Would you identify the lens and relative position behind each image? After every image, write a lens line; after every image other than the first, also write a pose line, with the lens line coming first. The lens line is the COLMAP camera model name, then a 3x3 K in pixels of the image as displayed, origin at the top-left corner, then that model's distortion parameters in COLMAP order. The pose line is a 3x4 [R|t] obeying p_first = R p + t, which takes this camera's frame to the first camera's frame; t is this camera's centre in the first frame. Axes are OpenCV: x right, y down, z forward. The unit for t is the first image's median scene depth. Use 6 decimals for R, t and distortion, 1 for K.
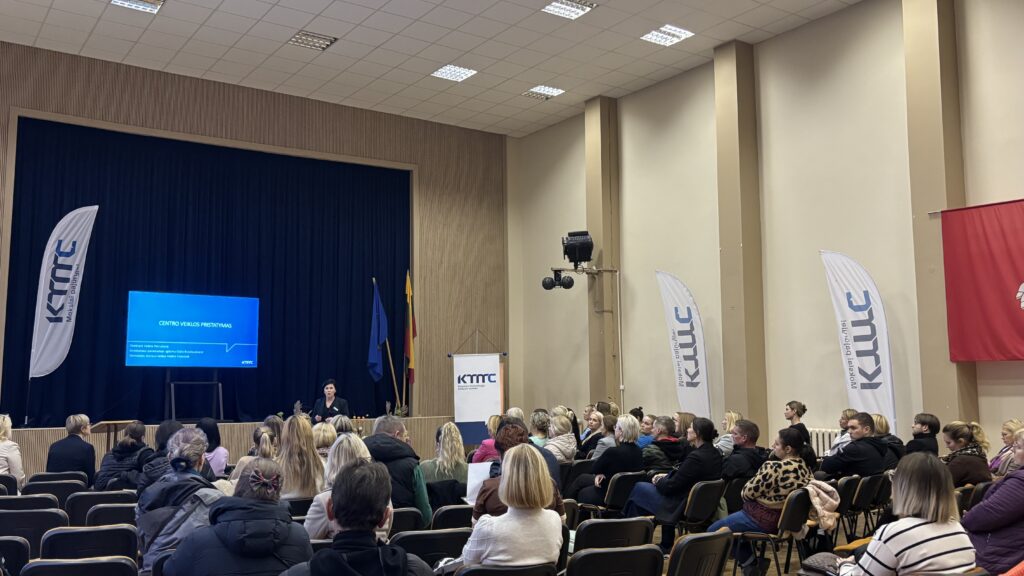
lens RADIAL K [[917.8, 0, 513.6], [0, 917.8, 273.2], [0, 0, 1]] dist [0.013577, 0.000117]
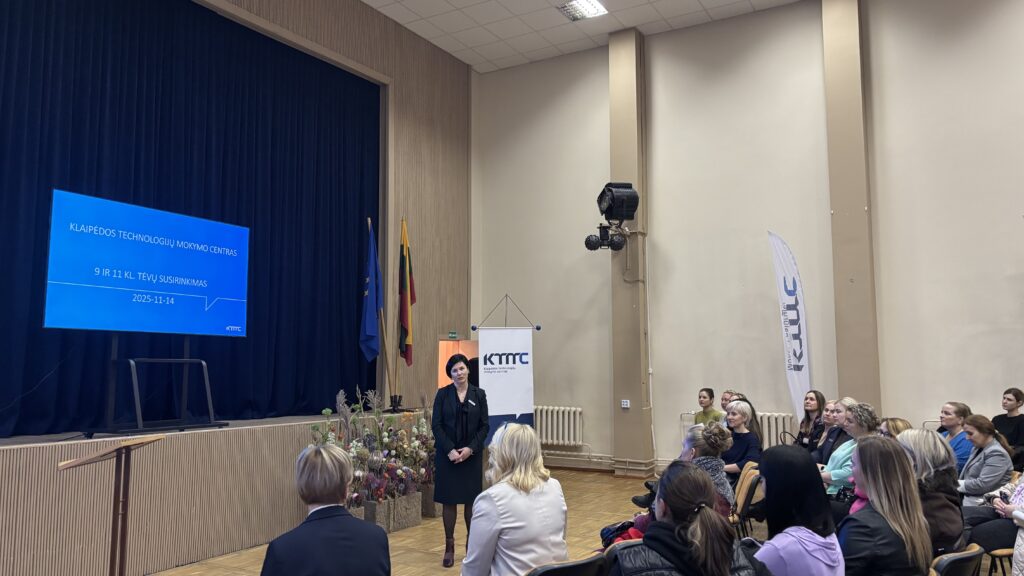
lens RADIAL K [[778.6, 0, 512.0], [0, 778.6, 288.0], [0, 0, 1]] dist [0.002564, 0.001082]
pose [[0.906633, 0.049064, 0.419058, -0.312576], [-0.056877, 0.998362, 0.006164, 0.051260], [-0.418069, -0.029424, 0.907939, 0.406415]]
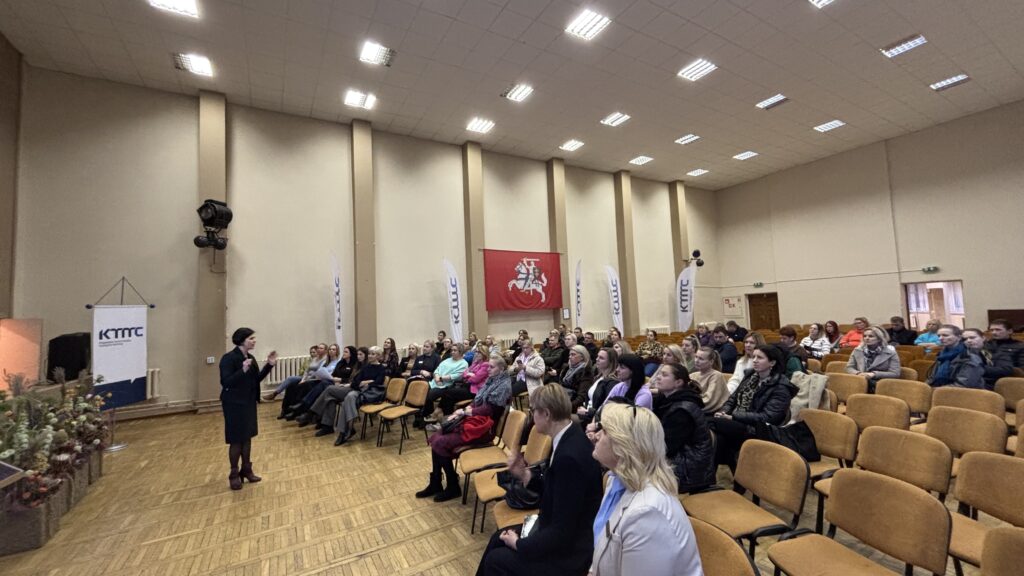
lens RADIAL K [[401.8, 0, 512.0], [0, 401.8, 288.0], [0, 0, 1]] dist [-0.000923, 0.000038]
pose [[0.071545, 0.065434, 0.995289, -0.404220], [-0.070415, 0.995688, -0.060398, 0.068284], [-0.994949, -0.065762, 0.075843, 0.596312]]
